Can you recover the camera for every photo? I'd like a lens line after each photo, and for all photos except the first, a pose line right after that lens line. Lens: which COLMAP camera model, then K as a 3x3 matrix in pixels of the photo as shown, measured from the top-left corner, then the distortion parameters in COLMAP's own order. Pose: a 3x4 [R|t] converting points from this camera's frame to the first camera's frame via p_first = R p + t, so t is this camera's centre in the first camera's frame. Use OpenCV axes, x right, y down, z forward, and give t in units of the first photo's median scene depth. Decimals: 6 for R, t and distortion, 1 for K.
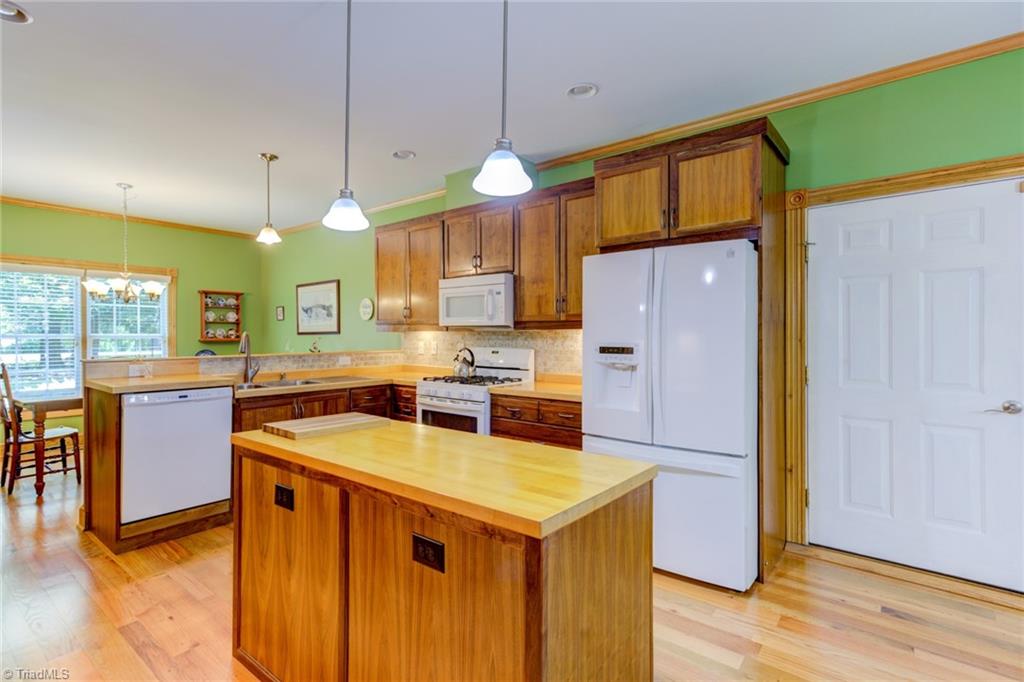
lens RADIAL K [[495.5, 0, 510.3], [0, 495.5, 339.3], [0, 0, 1]] dist [0.007213, 0.004948]
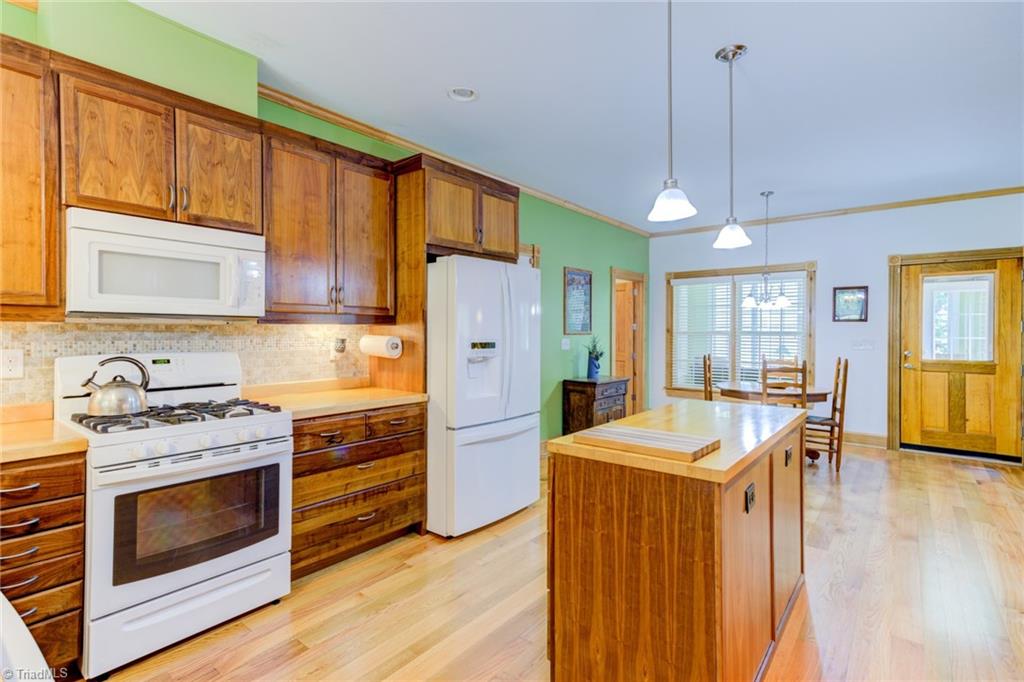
lens RADIAL K [[495.5, 0, 513.3], [0, 495.5, 332.8], [0, 0, 1]] dist [0.007213, 0.004948]
pose [[0.001995, -0.004872, 0.999986, -0.740526], [0.004824, 0.999977, 0.004862, -0.009048], [-0.999986, 0.004814, 0.002018, 0.750854]]
